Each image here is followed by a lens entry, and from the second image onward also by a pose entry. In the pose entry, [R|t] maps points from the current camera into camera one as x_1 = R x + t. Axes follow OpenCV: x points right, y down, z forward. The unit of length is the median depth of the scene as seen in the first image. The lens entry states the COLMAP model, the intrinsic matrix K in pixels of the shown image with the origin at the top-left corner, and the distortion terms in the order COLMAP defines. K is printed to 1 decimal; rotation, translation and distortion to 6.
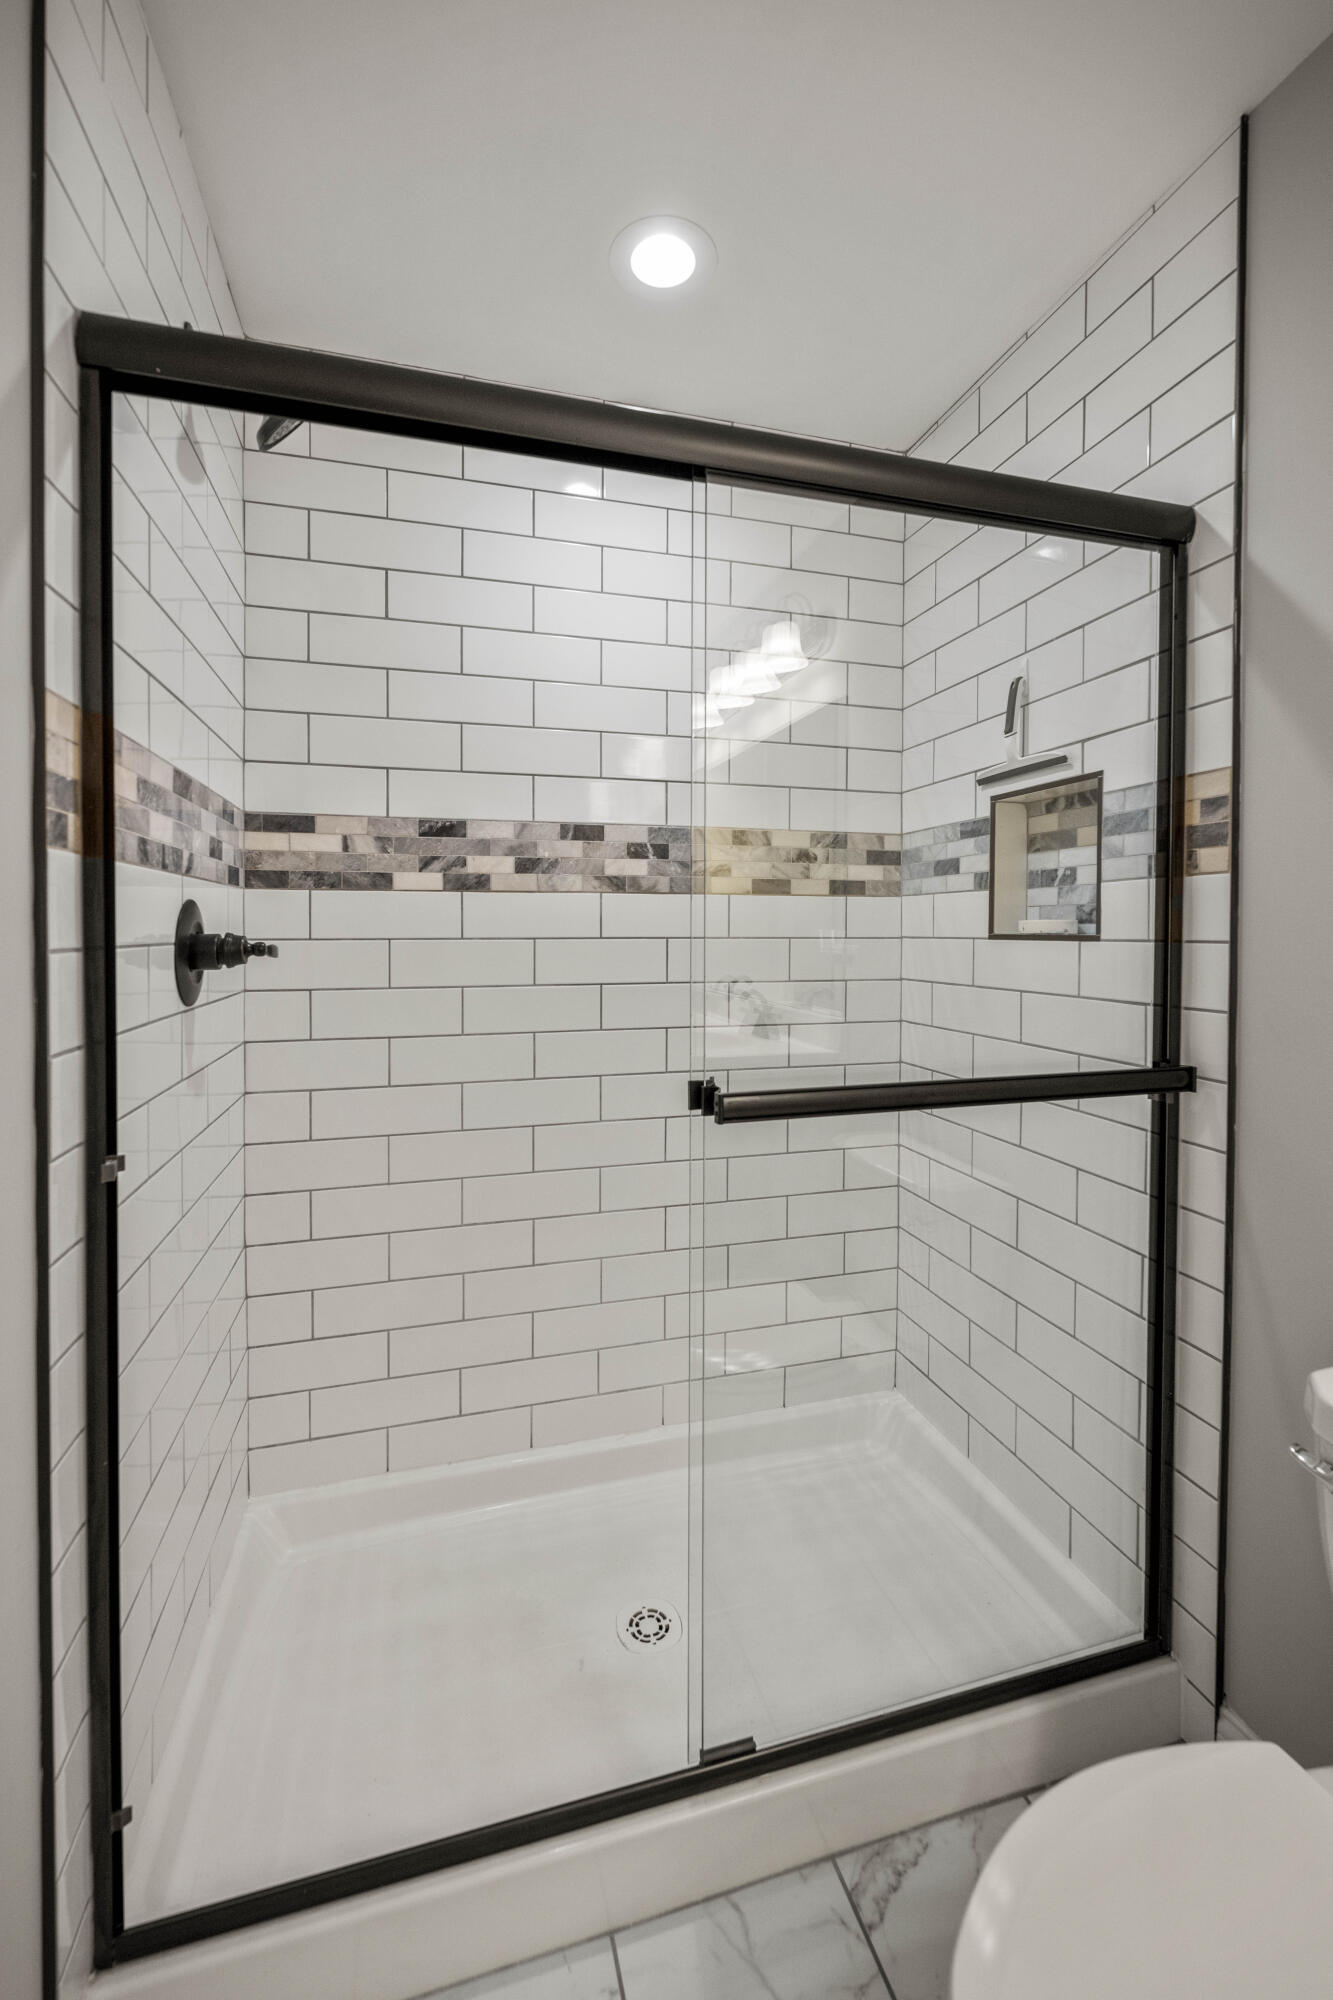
lens RADIAL K [[807.7, 0, 670.4], [0, 807.7, 937.7], [0, 0, 1]] dist [-0.004703, 0.000763]
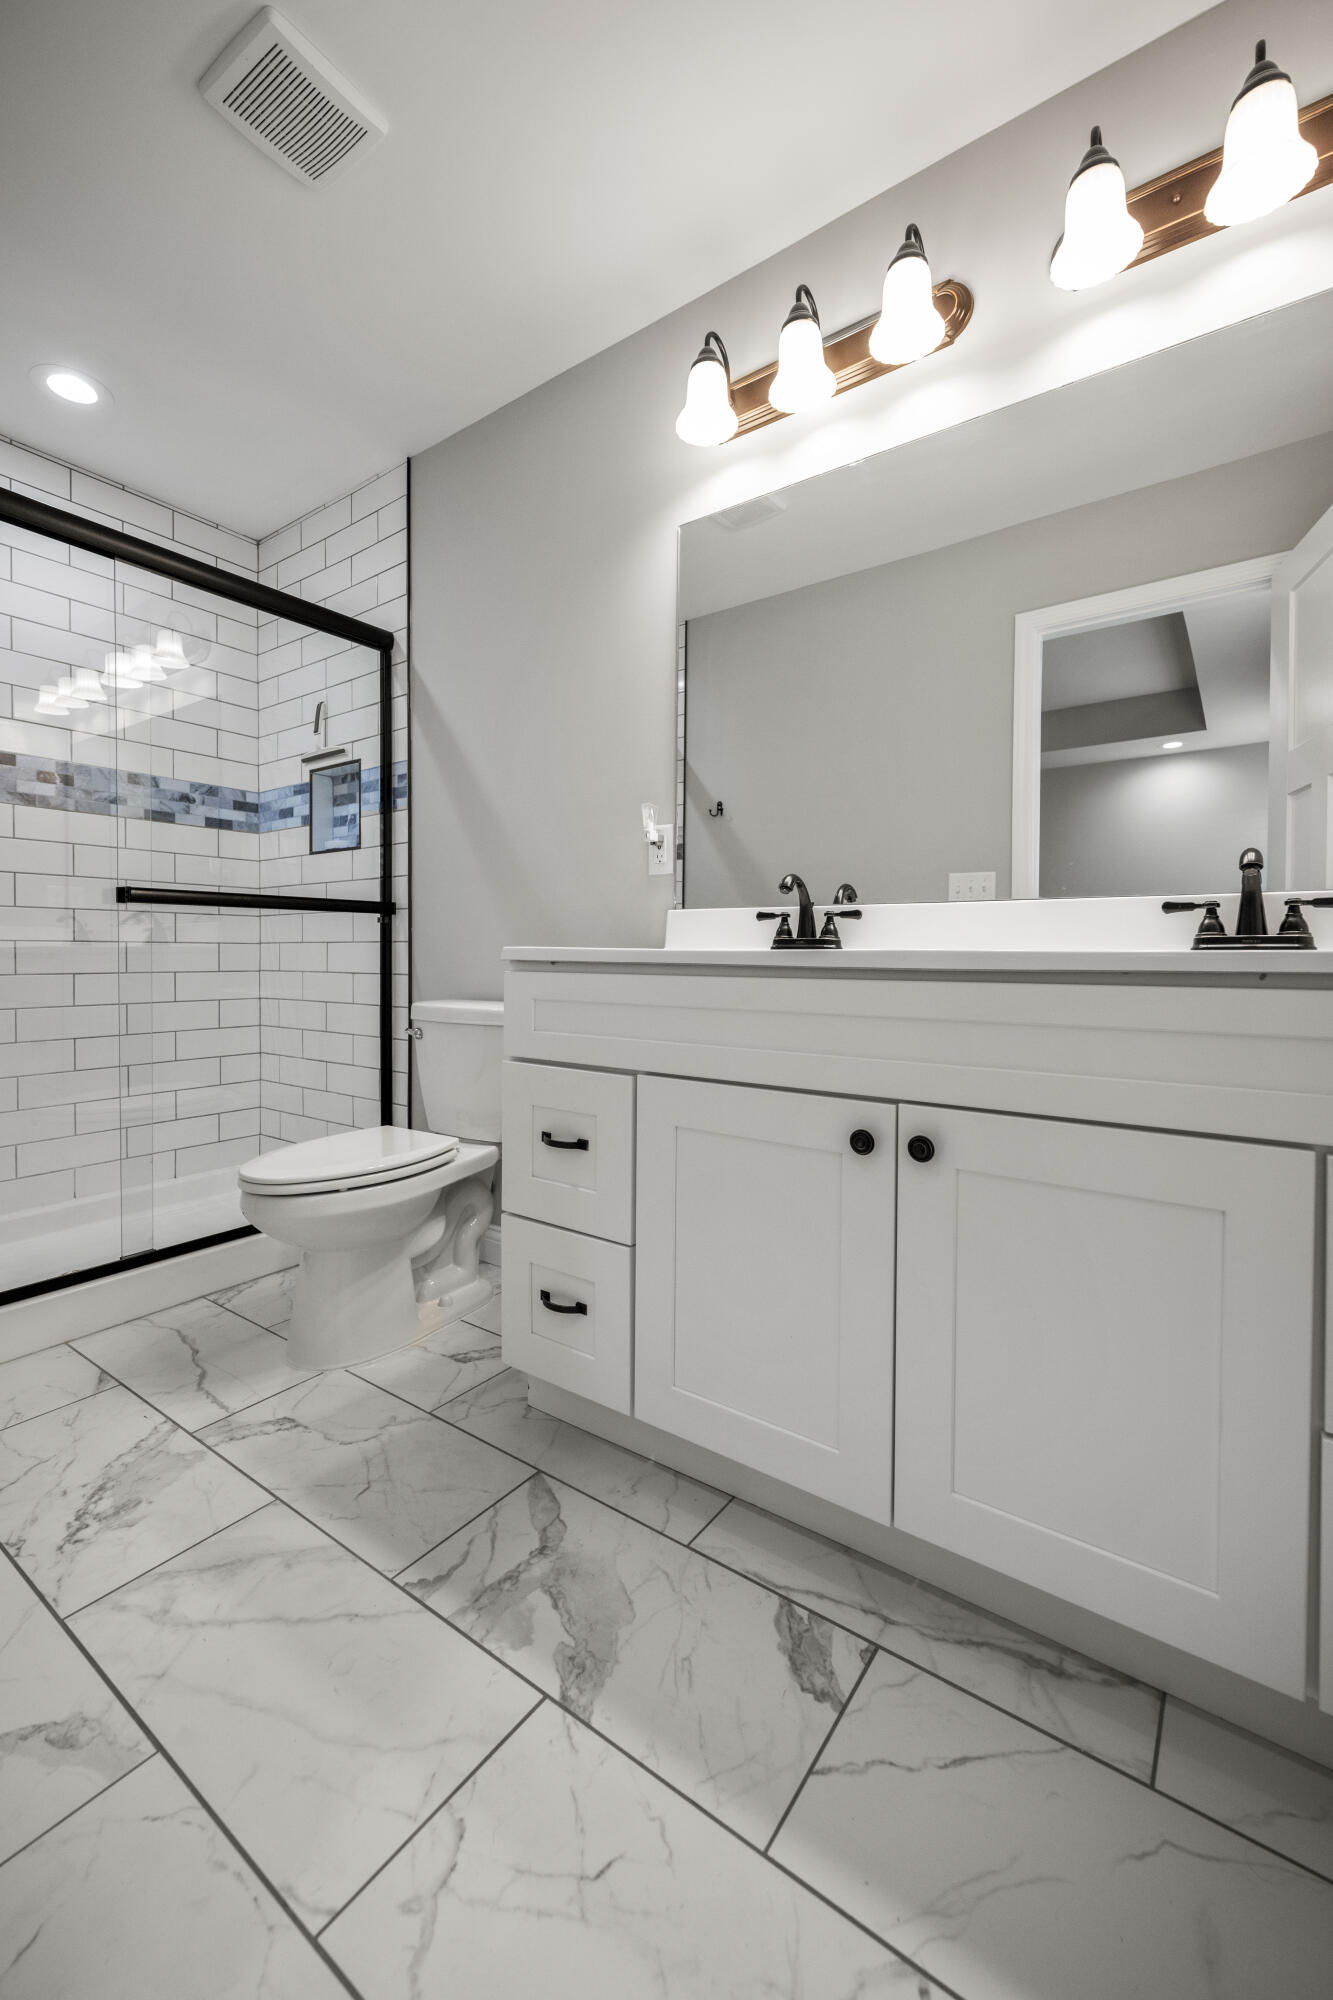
lens RADIAL K [[807.7, 0, 651.5], [0, 807.7, 970.0], [0, 0, 1]] dist [-0.004703, 0.000763]
pose [[0.786944, -0.014012, 0.616866, -0.088261], [0.009678, 0.999899, 0.010366, 0.236969], [-0.616949, -0.002187, 0.787000, -0.783597]]
